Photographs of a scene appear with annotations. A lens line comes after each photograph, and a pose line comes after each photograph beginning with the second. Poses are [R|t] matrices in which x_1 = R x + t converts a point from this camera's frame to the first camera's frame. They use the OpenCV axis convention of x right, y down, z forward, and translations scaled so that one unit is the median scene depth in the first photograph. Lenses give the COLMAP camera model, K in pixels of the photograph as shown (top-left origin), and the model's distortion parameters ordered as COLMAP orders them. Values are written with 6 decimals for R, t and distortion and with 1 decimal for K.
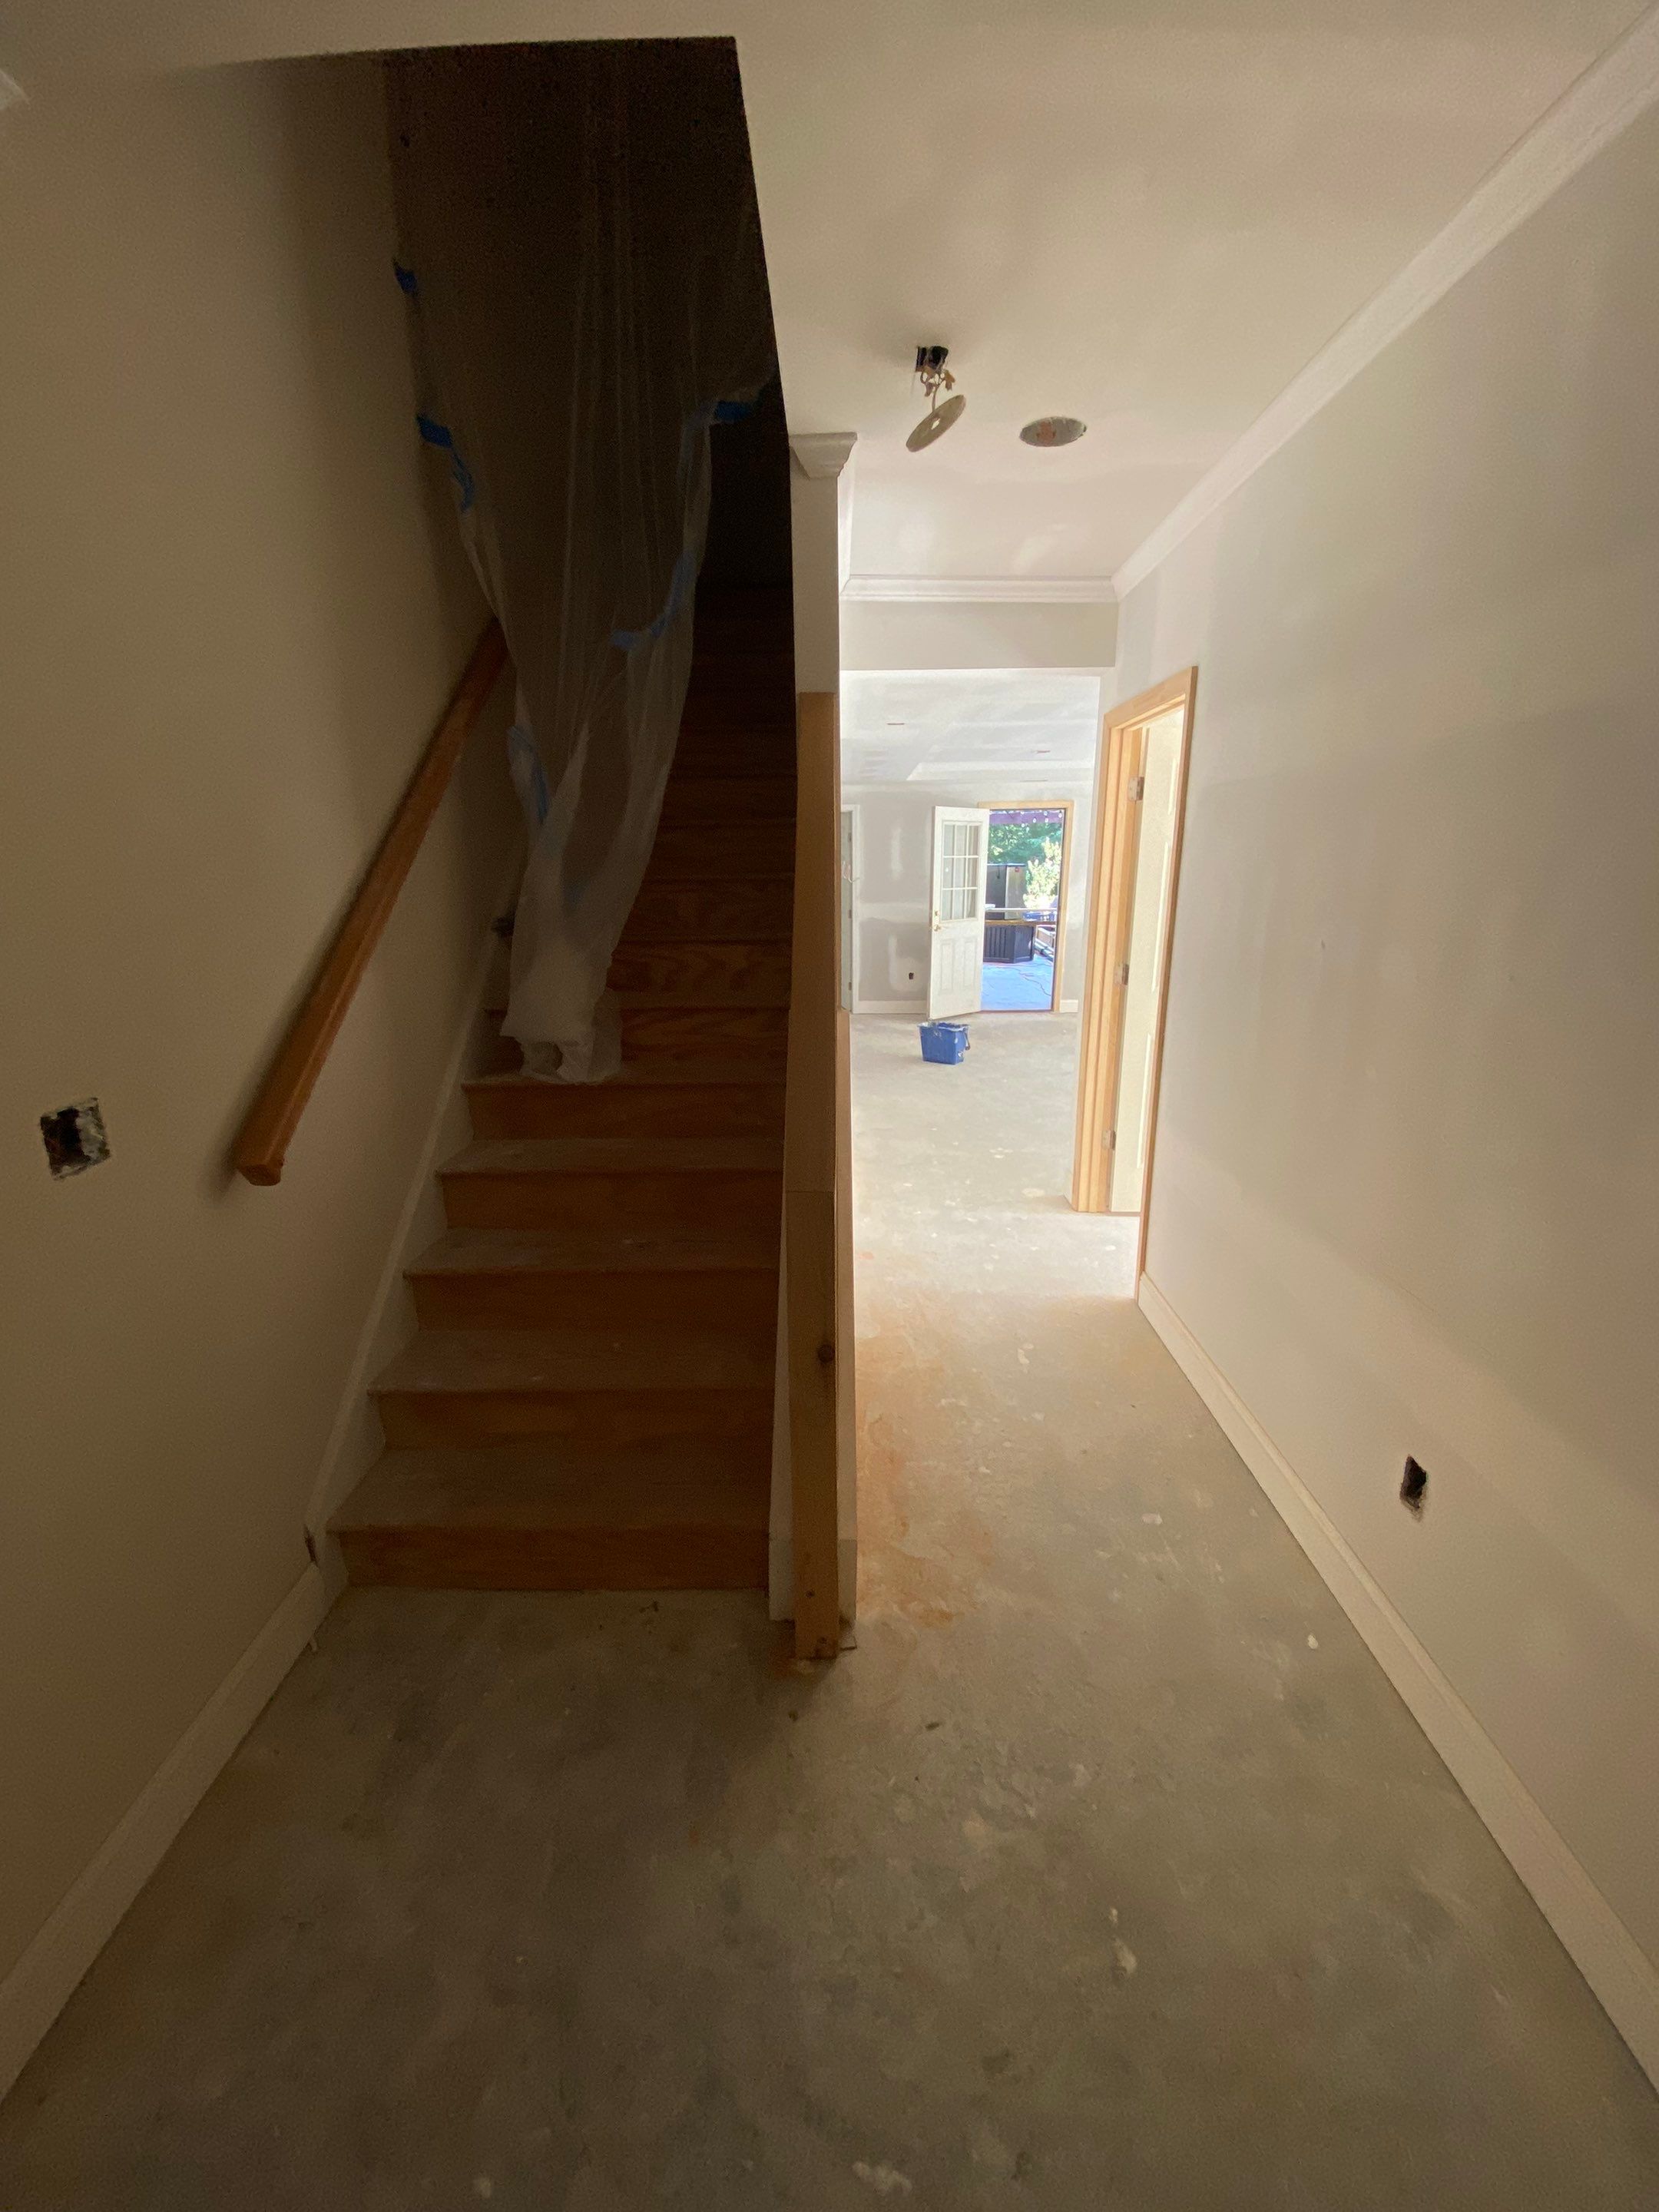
lens RADIAL K [[906.9, 0, 835.8], [0, 906.9, 1104.1], [0, 0, 1]] dist [0.019377, -0.018971]
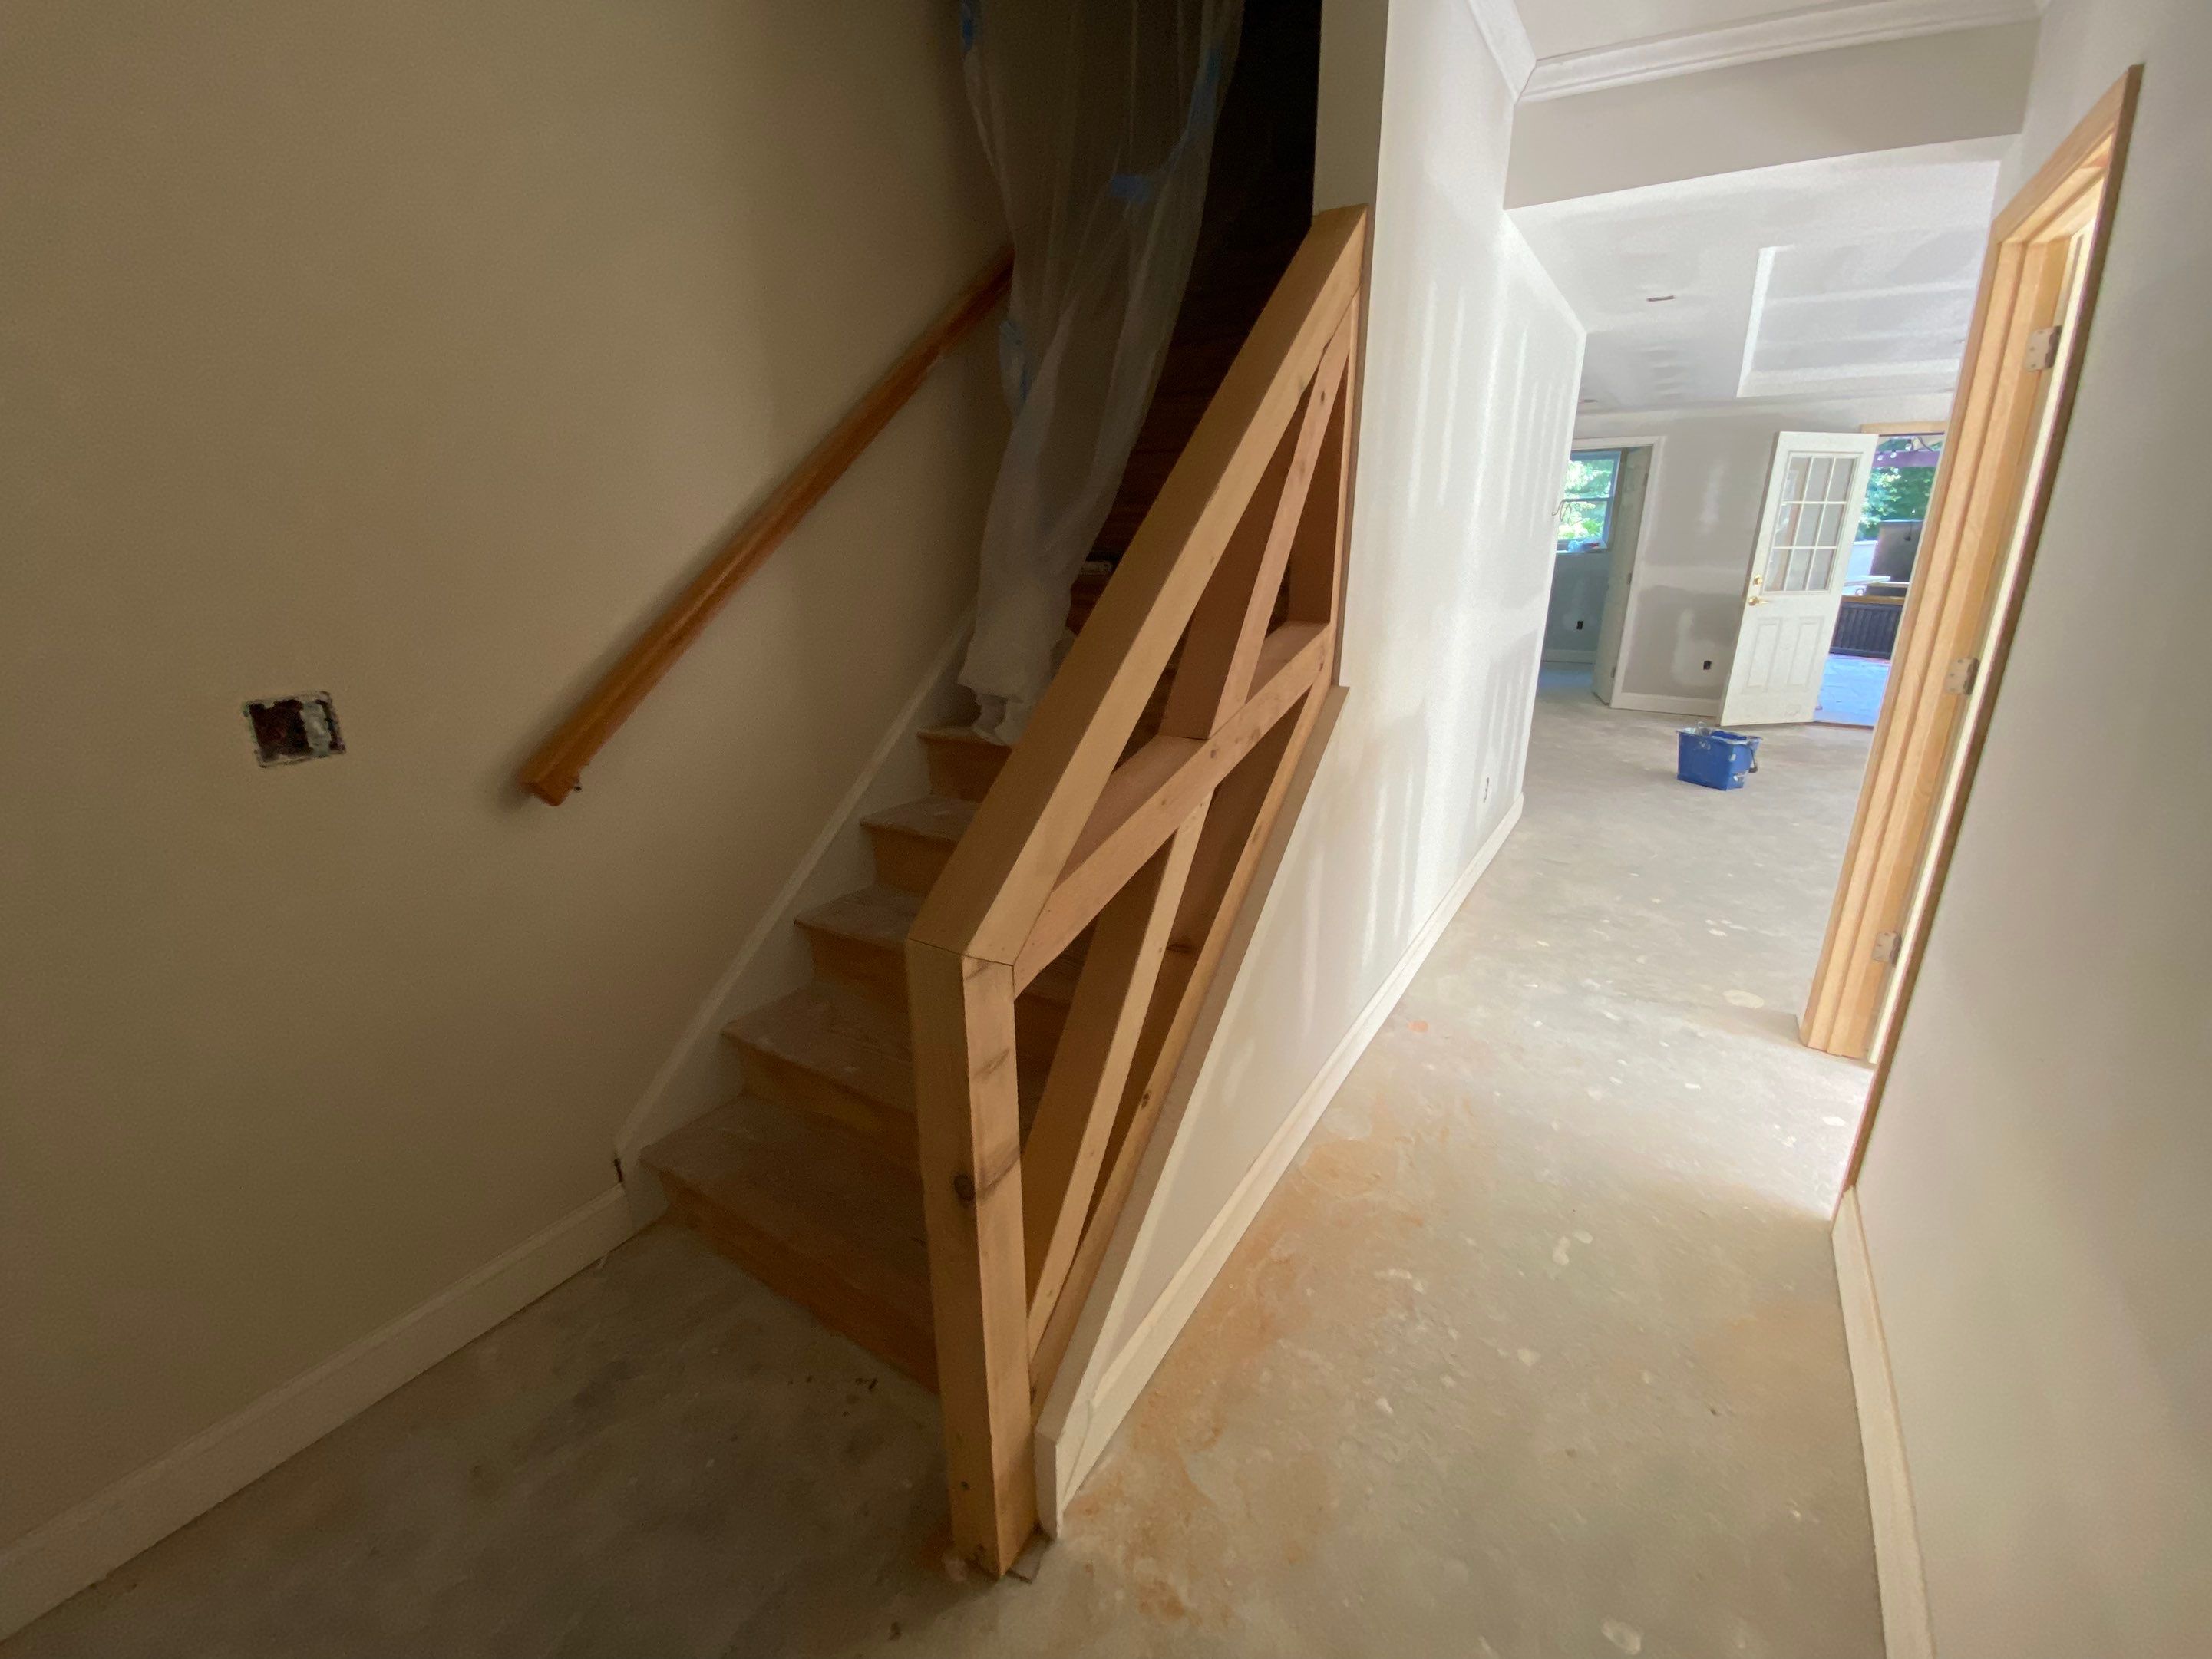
lens RADIAL K [[918.3, 0, 1115.8], [0, 918.3, 830.2], [0, 0, 1]] dist [-0.000517, -0.005896]
pose [[0.843320, 0.170628, -0.509606, 0.166572], [-0.139882, 0.985266, 0.098406, -0.028137], [0.518888, -0.011703, 0.854762, 0.211713]]
